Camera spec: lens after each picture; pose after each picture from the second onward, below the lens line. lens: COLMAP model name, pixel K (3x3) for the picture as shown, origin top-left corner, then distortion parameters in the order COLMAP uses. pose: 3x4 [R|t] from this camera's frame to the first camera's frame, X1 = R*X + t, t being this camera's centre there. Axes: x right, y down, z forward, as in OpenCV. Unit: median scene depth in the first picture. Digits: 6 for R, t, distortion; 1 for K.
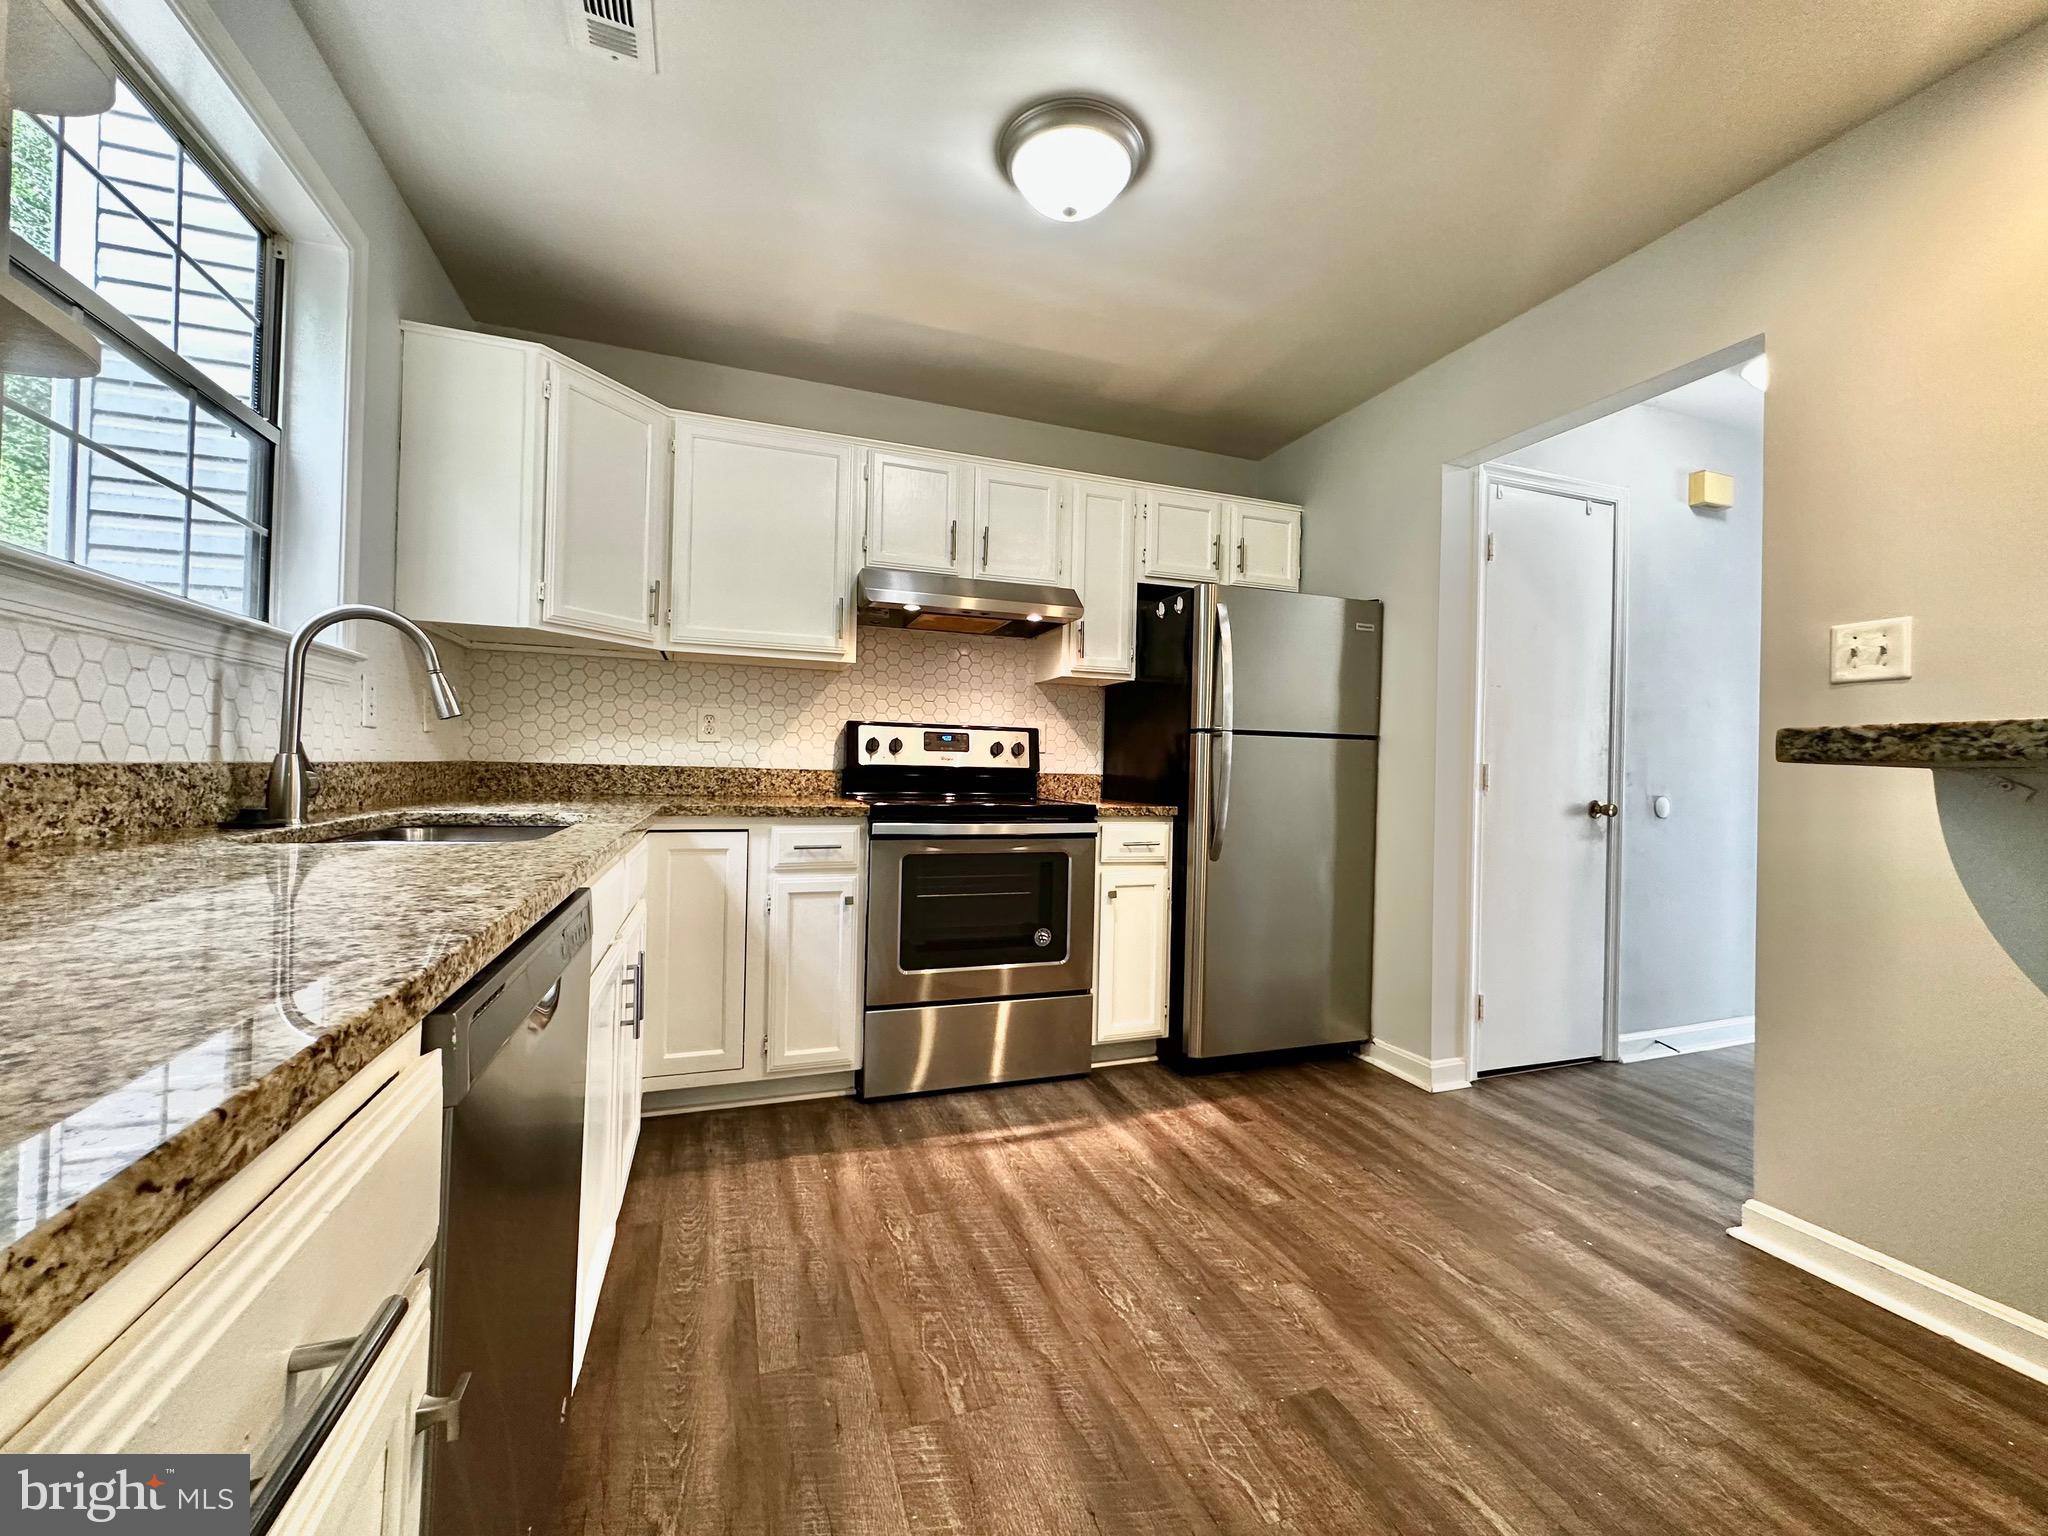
lens RADIAL K [[814.4, 0, 1024.2], [0, 814.4, 765.4], [0, 0, 1]] dist [-0.003330, 0.000221]
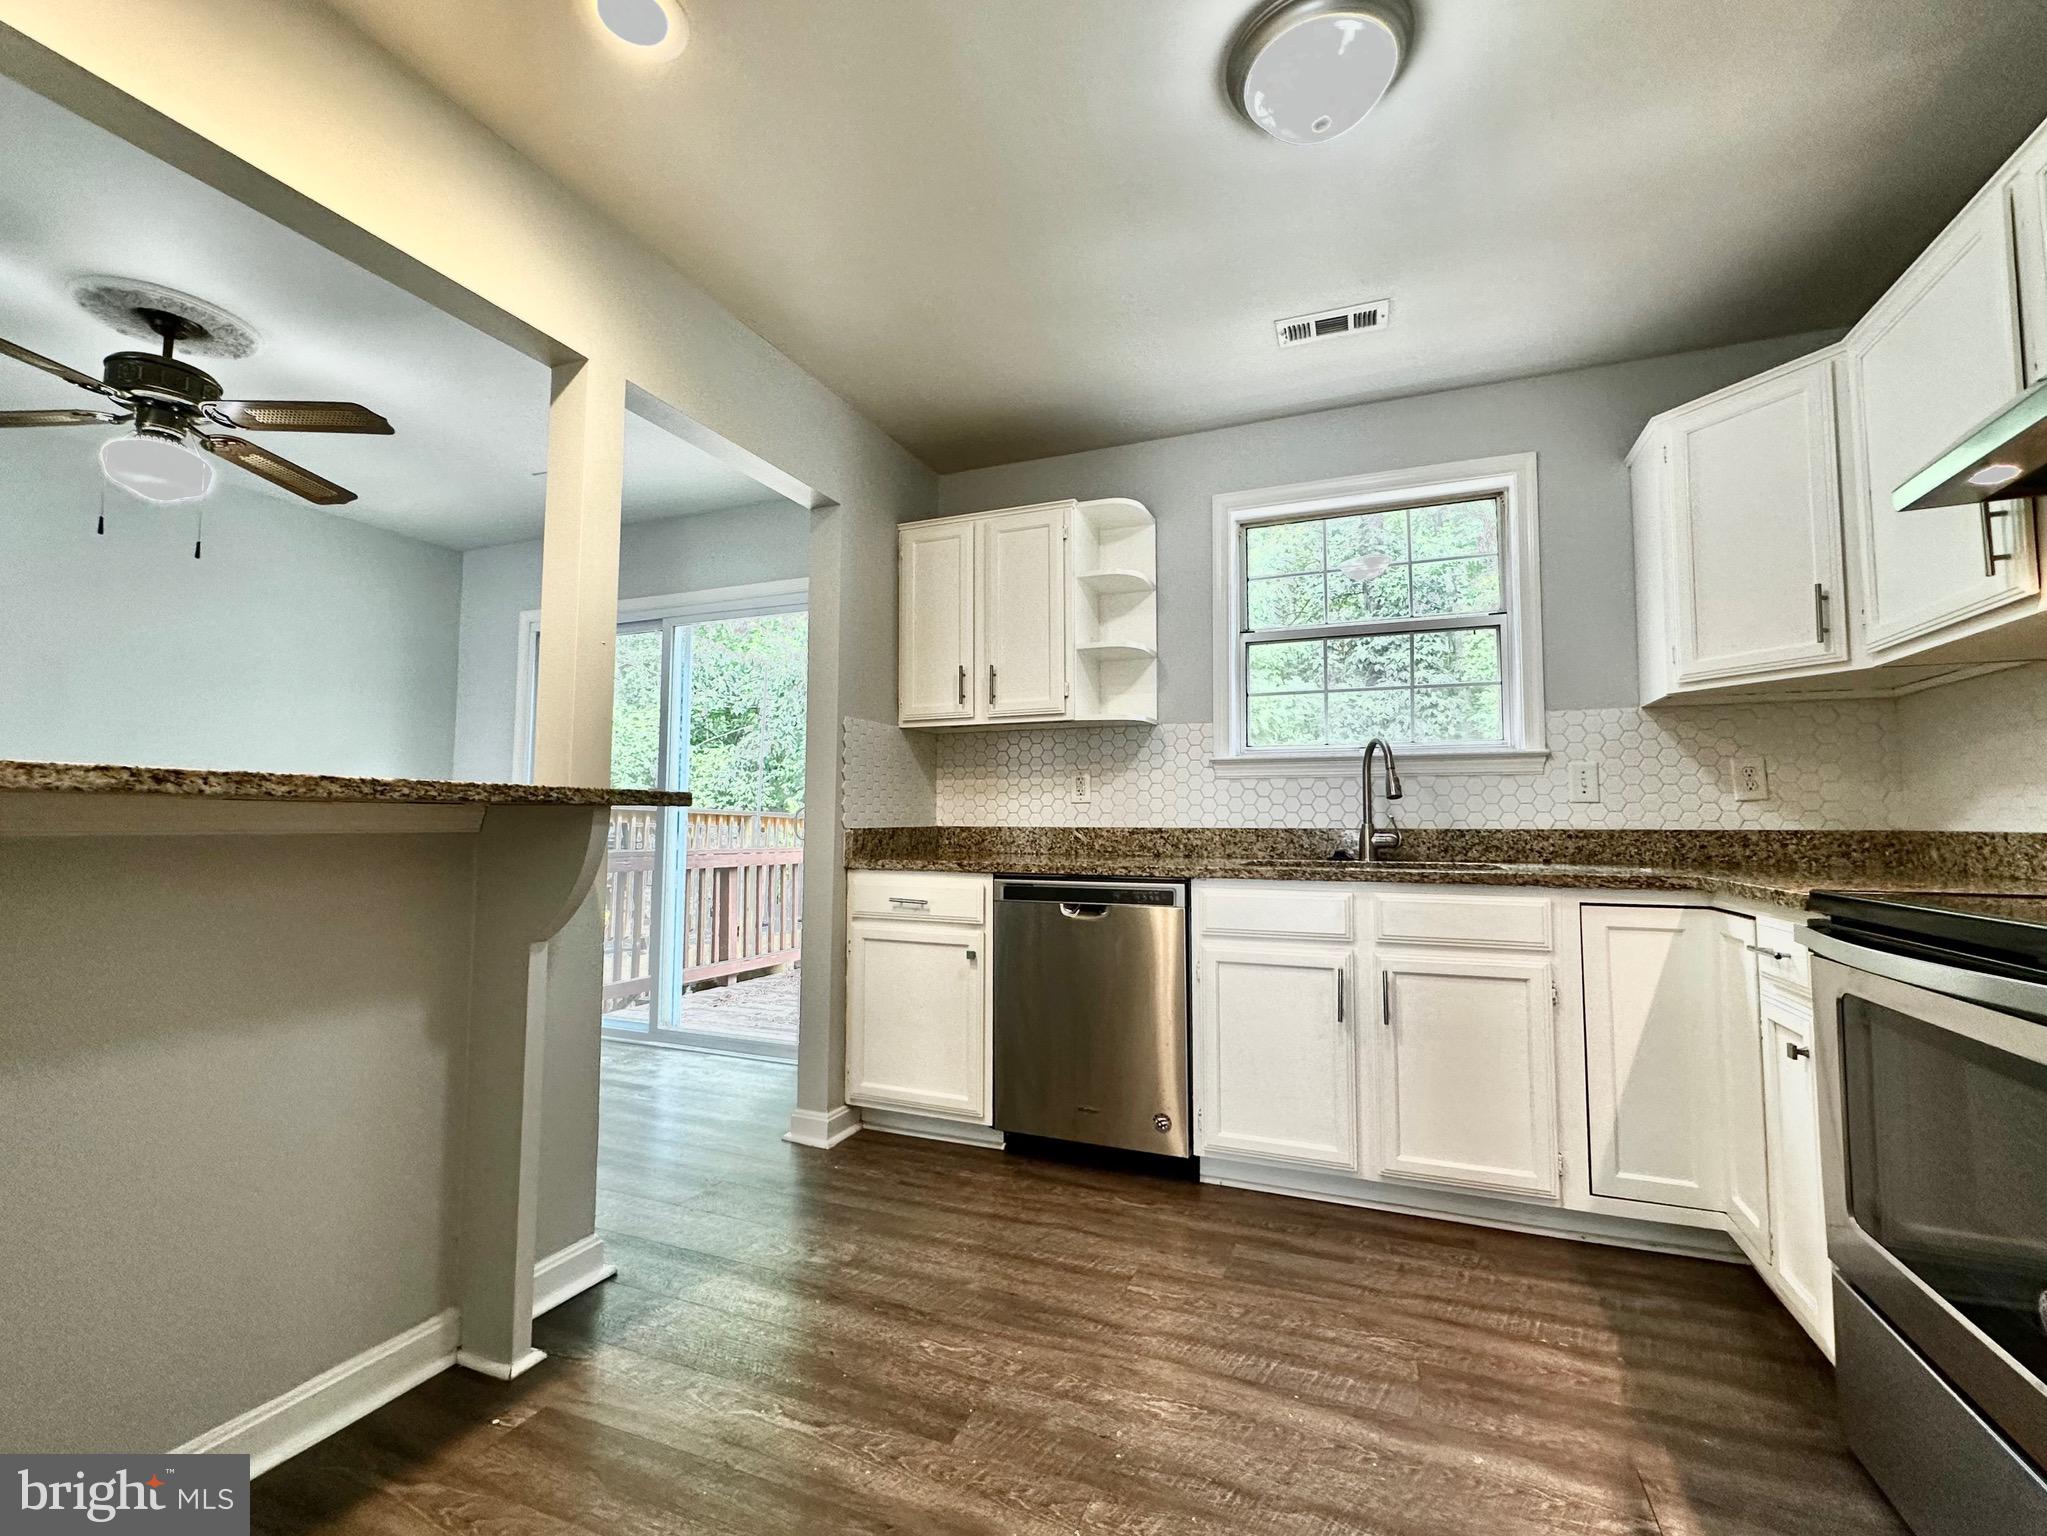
lens RADIAL K [[888.2, 0, 1027.2], [0, 888.2, 767.8], [0, 0, 1]] dist [0.004309, 0.000297]
pose [[-0.669232, -0.069861, -0.739762, 0.580906], [-0.014163, 0.996589, -0.081302, 0.017902], [0.742918, -0.043933, -0.667939, 0.913432]]
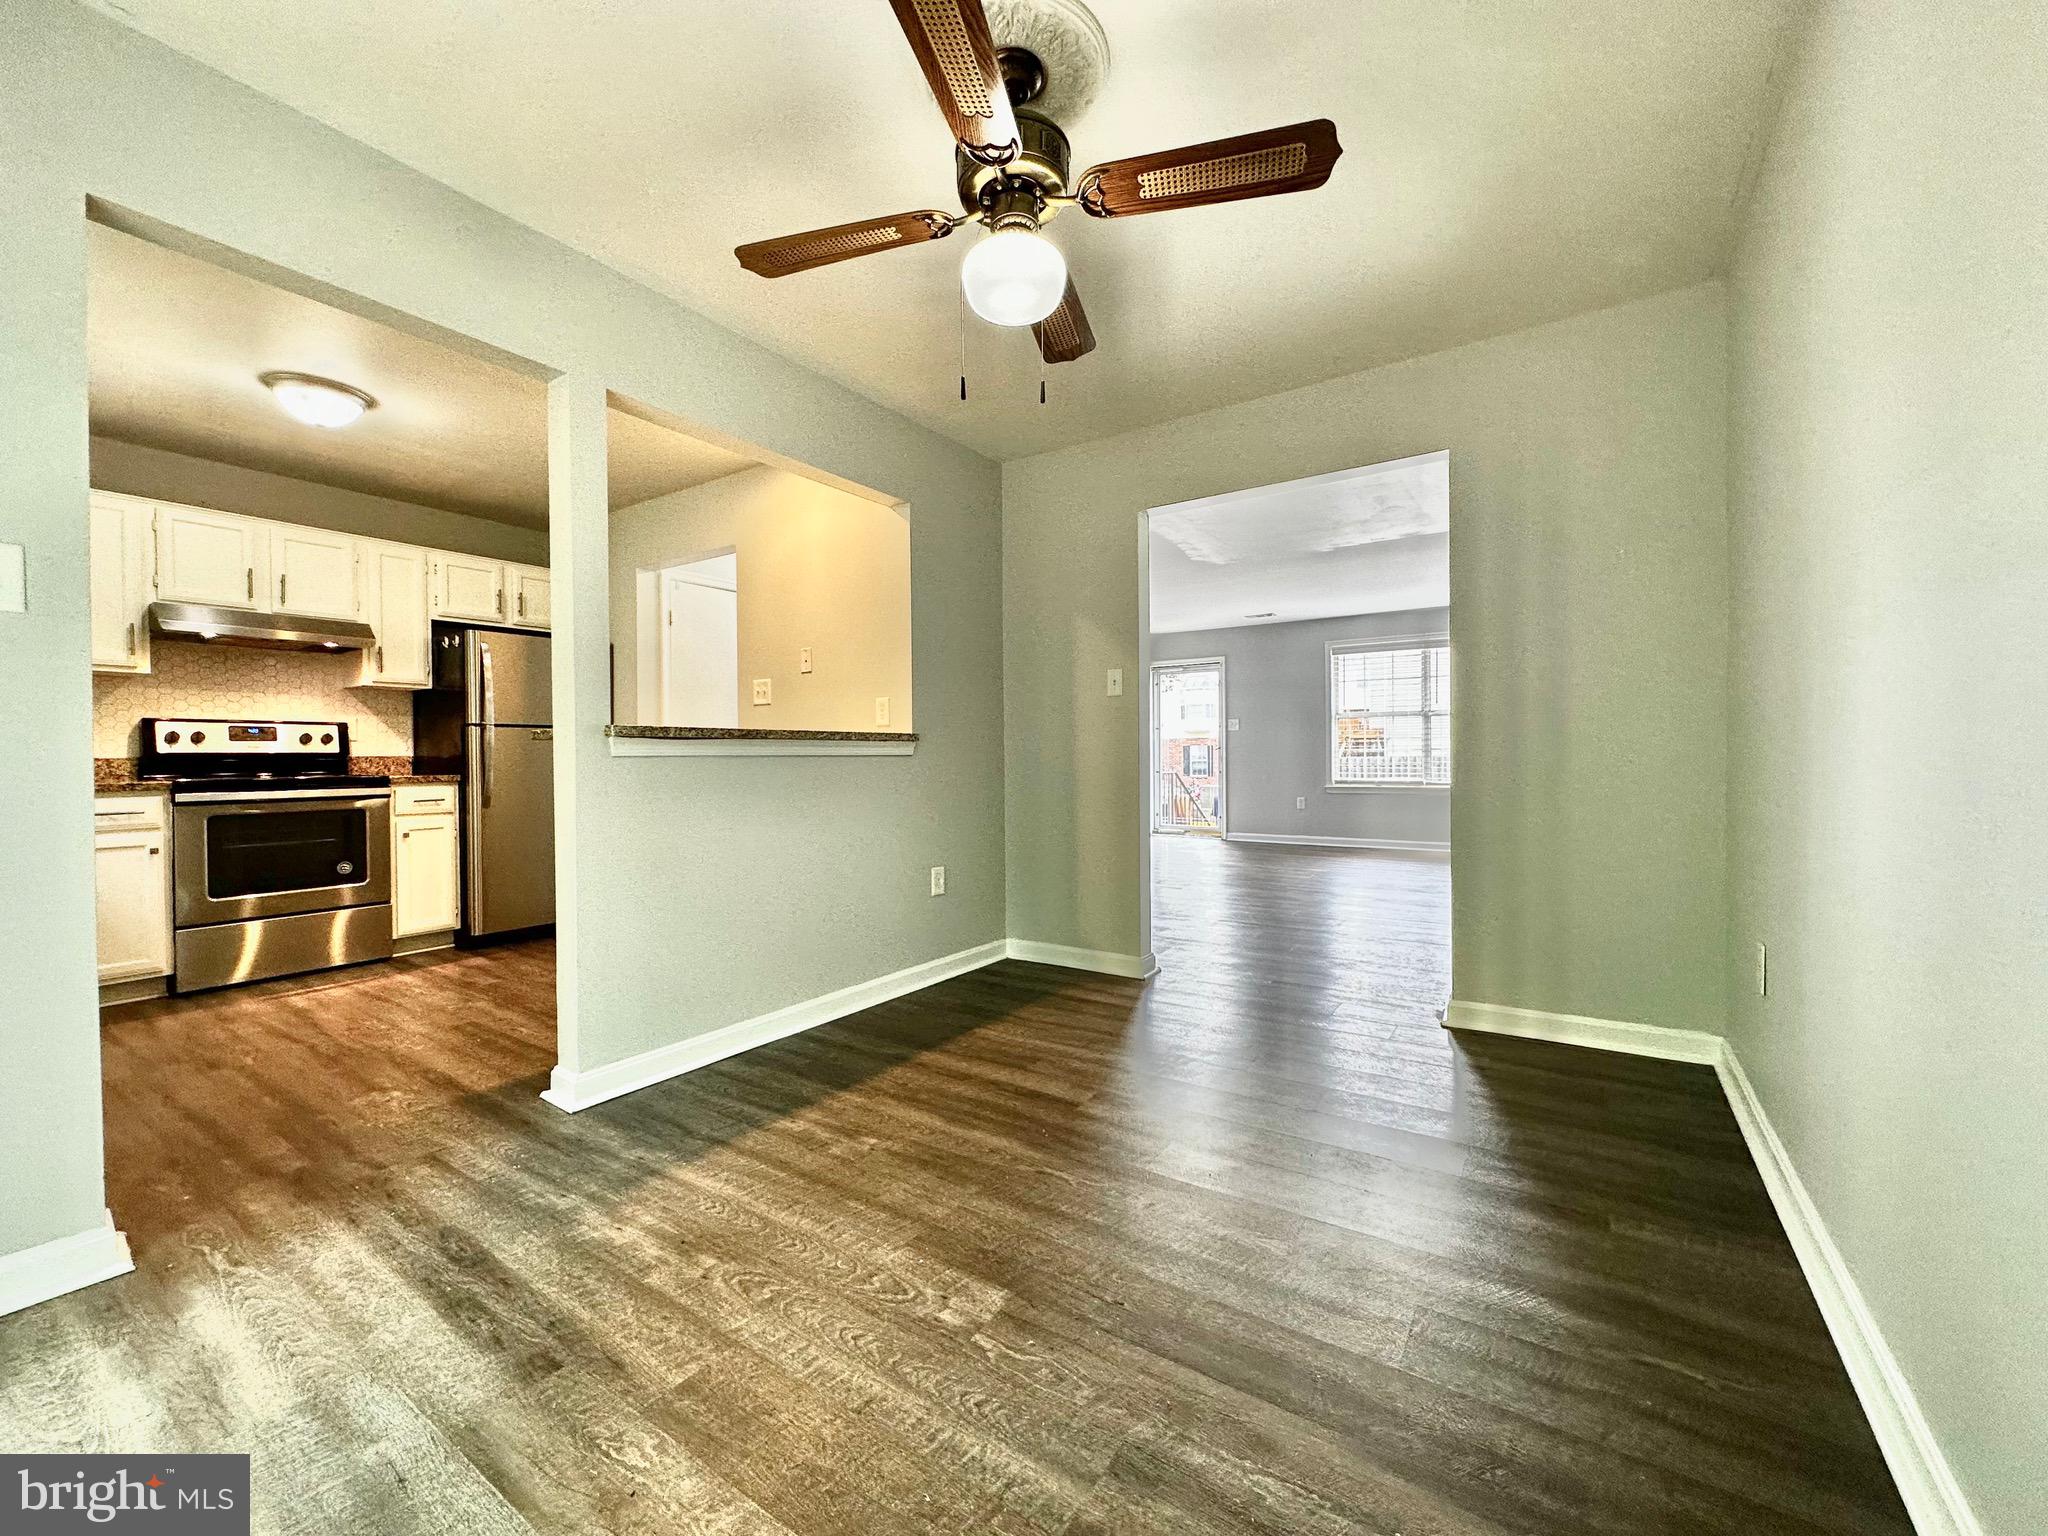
lens RADIAL K [[814.4, 0, 1024.3], [0, 814.4, 762.1], [0, 0, 1]] dist [-0.003330, 0.000221]
pose [[0.809052, -0.034522, 0.586722, 0.154491], [0.024182, 0.999383, 0.025457, 0.014405], [-0.587239, -0.006408, 0.809388, -0.857942]]
